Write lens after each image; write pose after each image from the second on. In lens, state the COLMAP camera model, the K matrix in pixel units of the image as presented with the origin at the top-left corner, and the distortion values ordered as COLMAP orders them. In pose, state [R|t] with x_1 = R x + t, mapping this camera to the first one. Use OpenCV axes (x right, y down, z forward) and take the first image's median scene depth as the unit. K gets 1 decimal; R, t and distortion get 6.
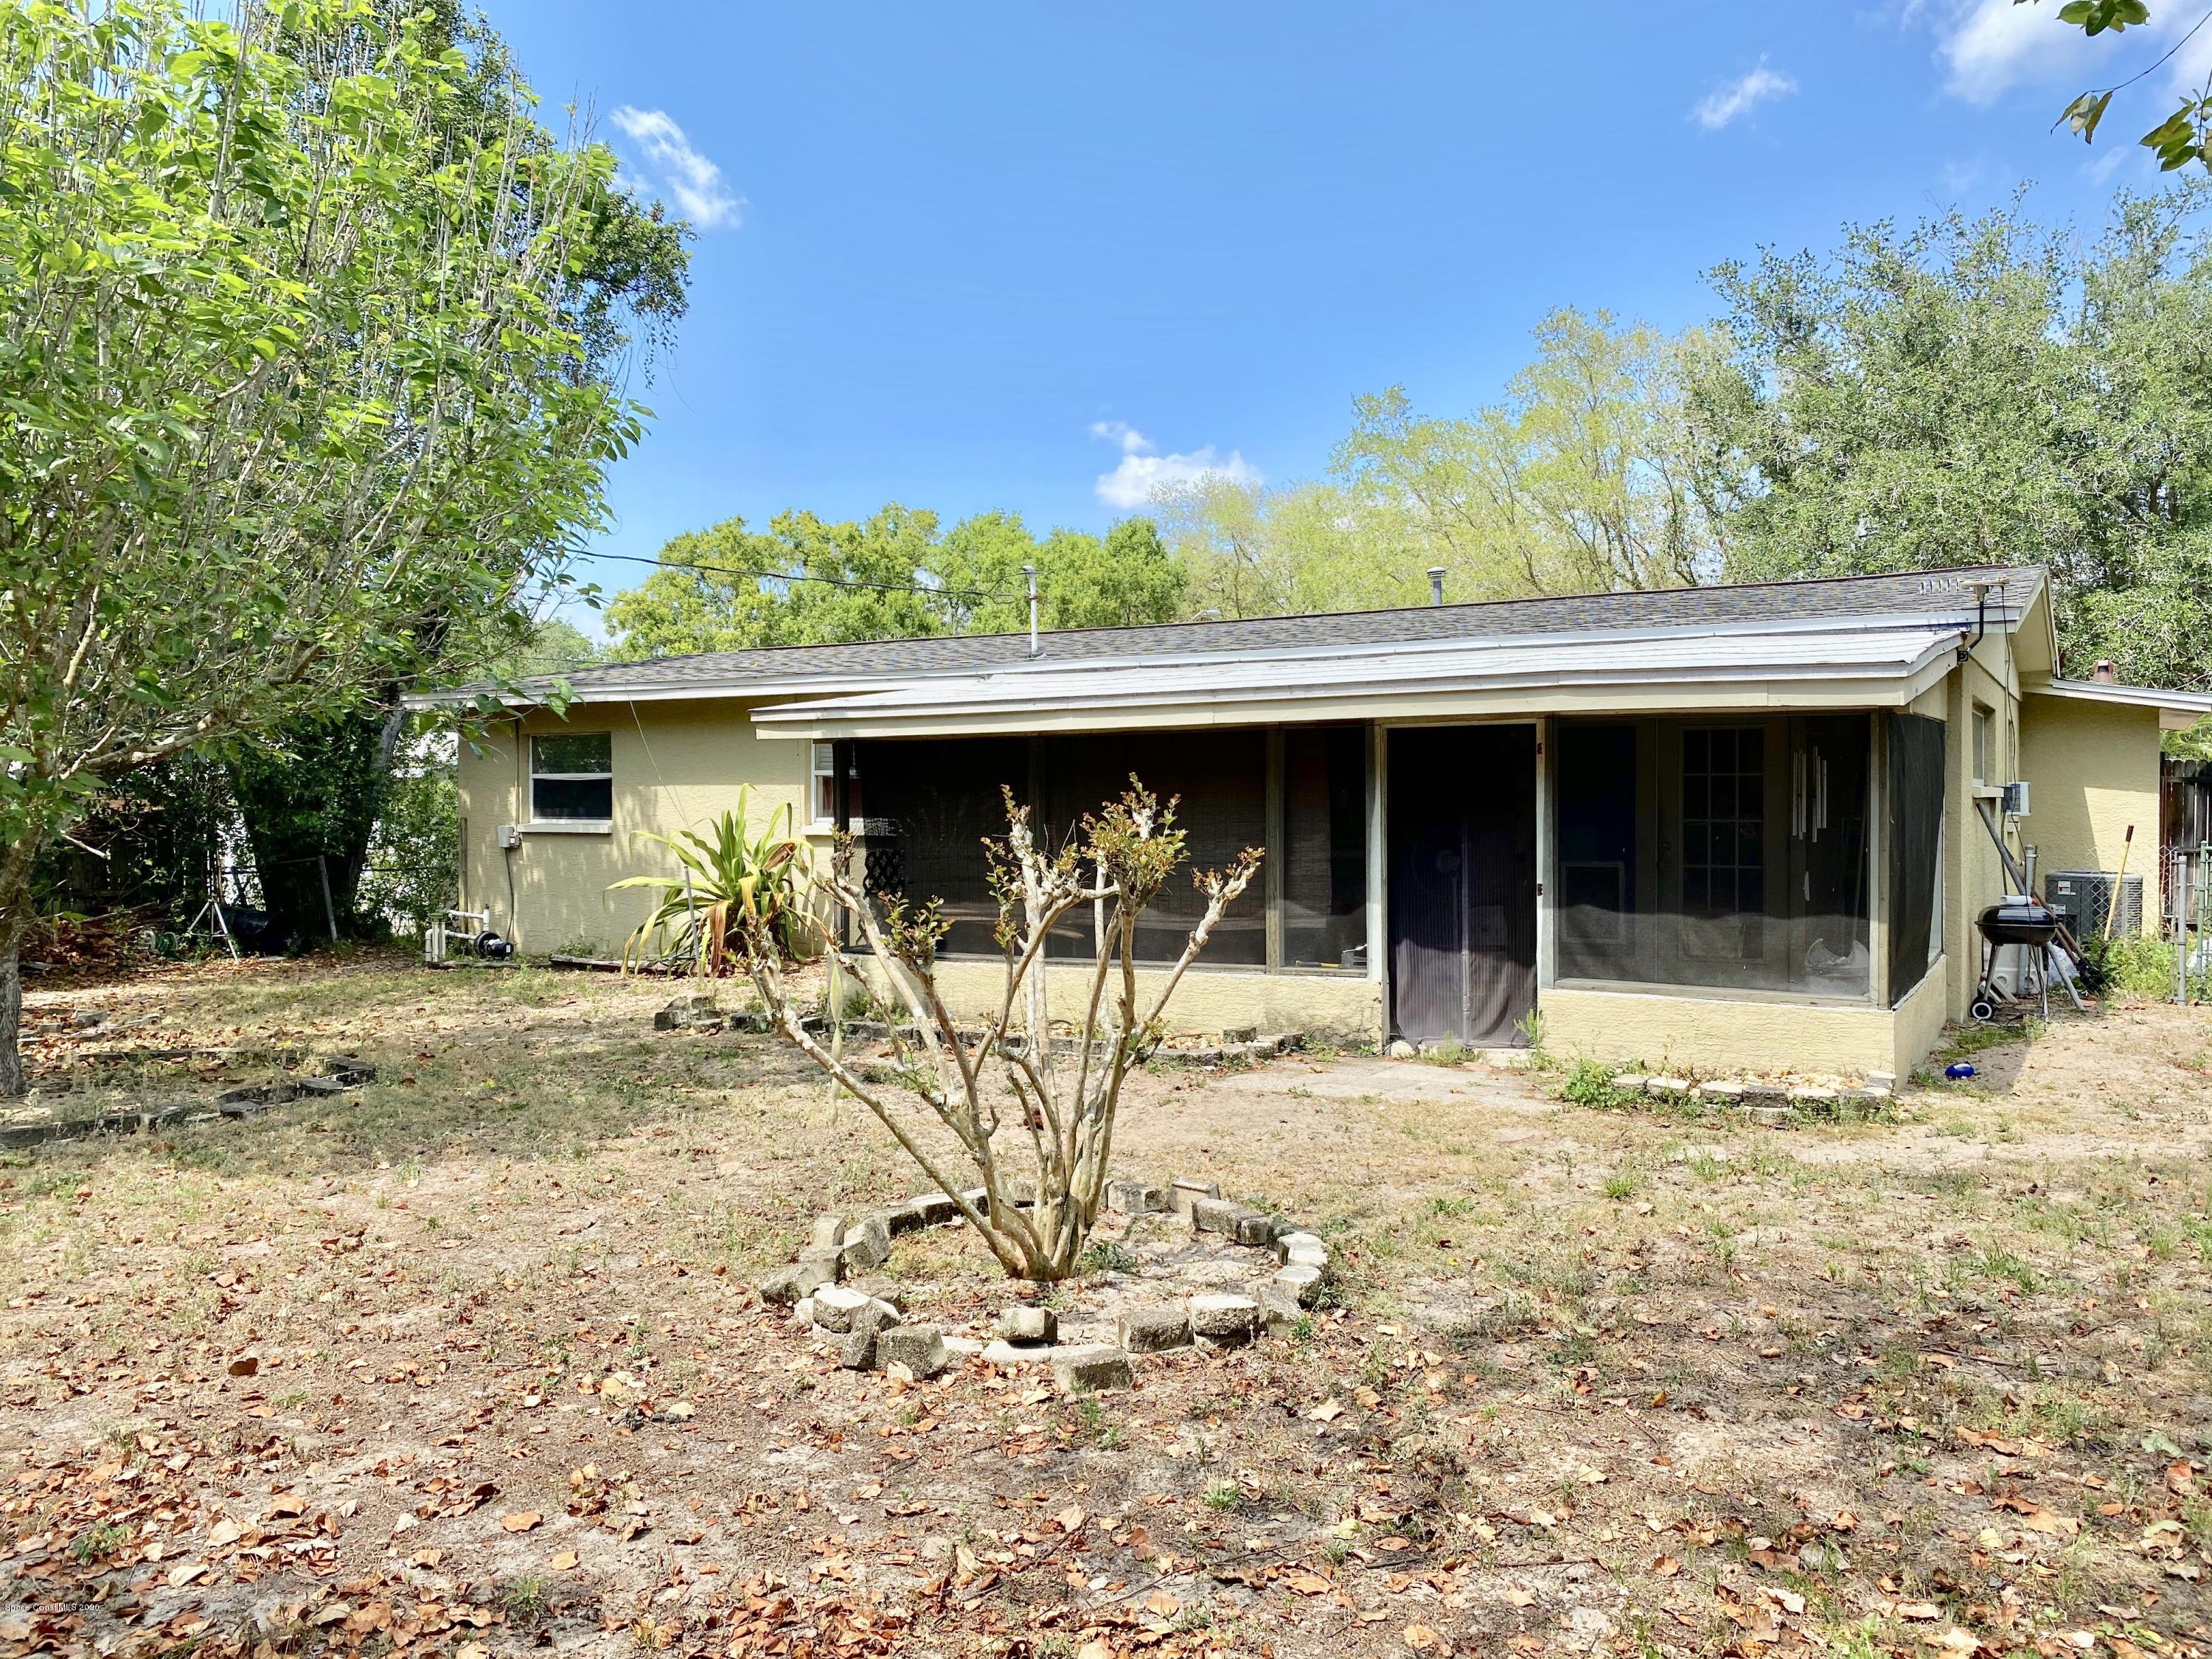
lens RADIAL K [[1679.8, 0, 1113.2], [0, 1679.8, 822.5], [0, 0, 1]] dist [0.009453, -0.005648]
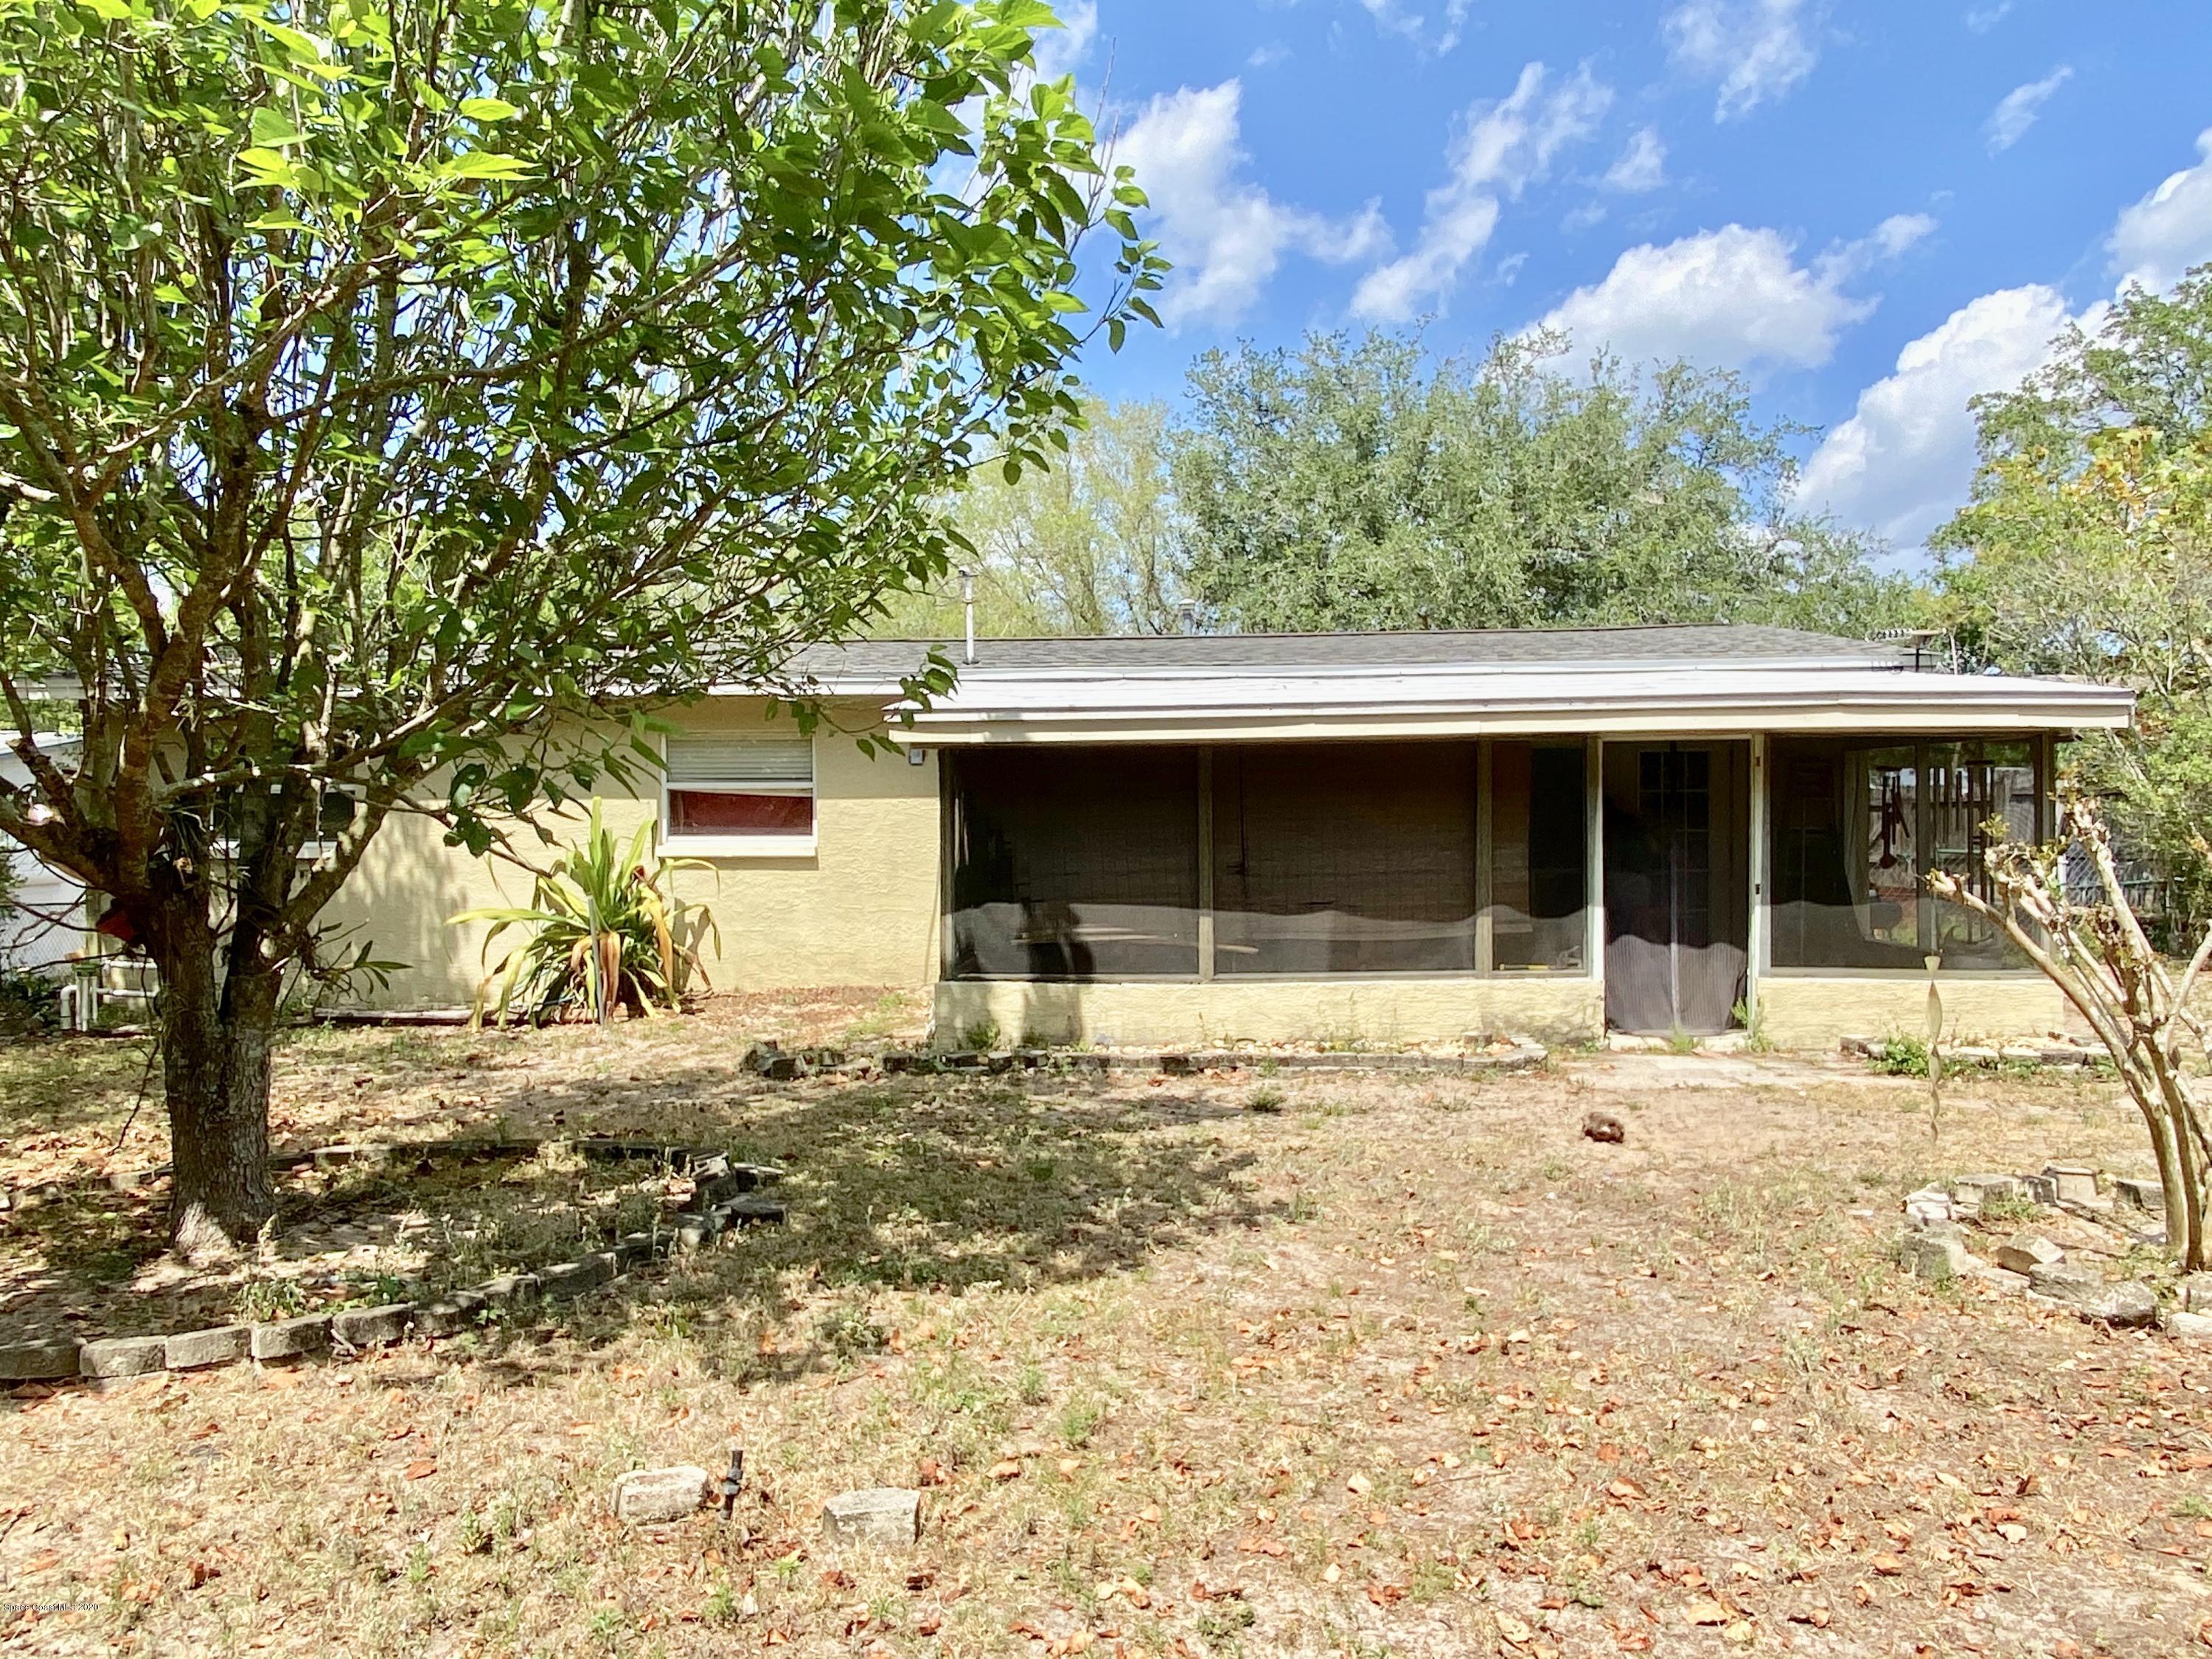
lens RADIAL K [[1581.4, 0, 1057.4], [0, 1581.4, 827.4], [0, 0, 1]] dist [0.107951, -0.169728]
pose [[0.886318, -0.002028, 0.463073, -0.615100], [0.009024, 0.999876, -0.012893, 0.008227], [-0.462990, 0.015606, 0.886226, 0.263108]]
